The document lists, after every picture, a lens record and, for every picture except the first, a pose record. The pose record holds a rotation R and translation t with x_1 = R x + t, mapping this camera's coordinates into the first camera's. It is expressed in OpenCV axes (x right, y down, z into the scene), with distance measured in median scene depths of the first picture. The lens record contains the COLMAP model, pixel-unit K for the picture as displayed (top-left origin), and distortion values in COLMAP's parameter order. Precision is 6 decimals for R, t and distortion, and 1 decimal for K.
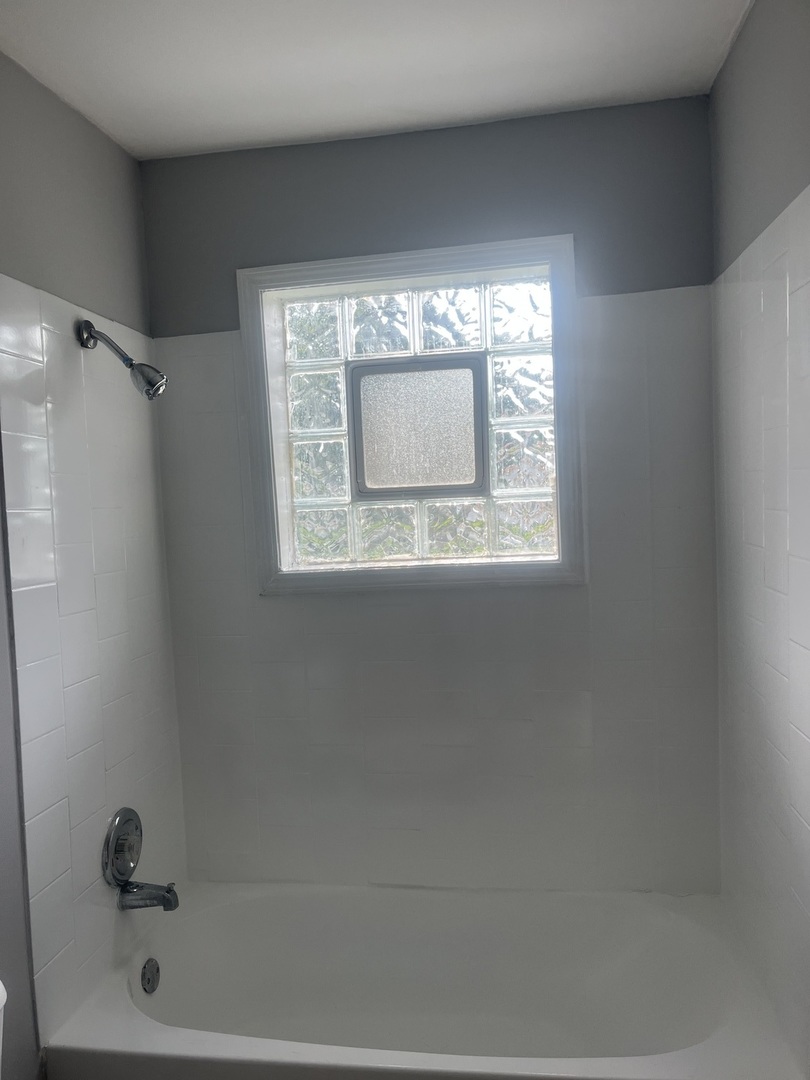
lens RADIAL K [[824.1, 0, 405.0], [0, 824.1, 540.0], [0, 0, 1]] dist [0.048801, -0.006682]
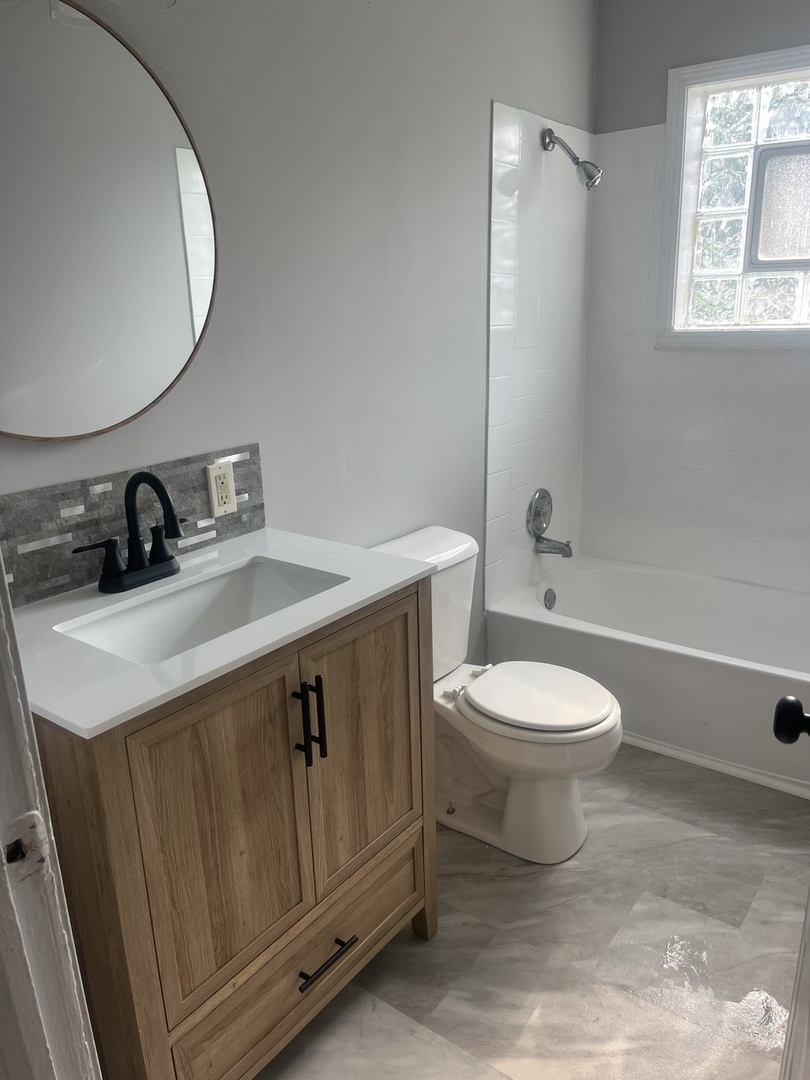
lens RADIAL K [[824.1, 0, 405.0], [0, 824.1, 540.0], [0, 0, 1]] dist [0.048801, -0.006682]
pose [[0.883652, 0.162603, -0.438998, 0.101042], [-0.040736, 0.960891, 0.273914, 0.015384], [0.466369, -0.224161, 0.855717, -0.370323]]
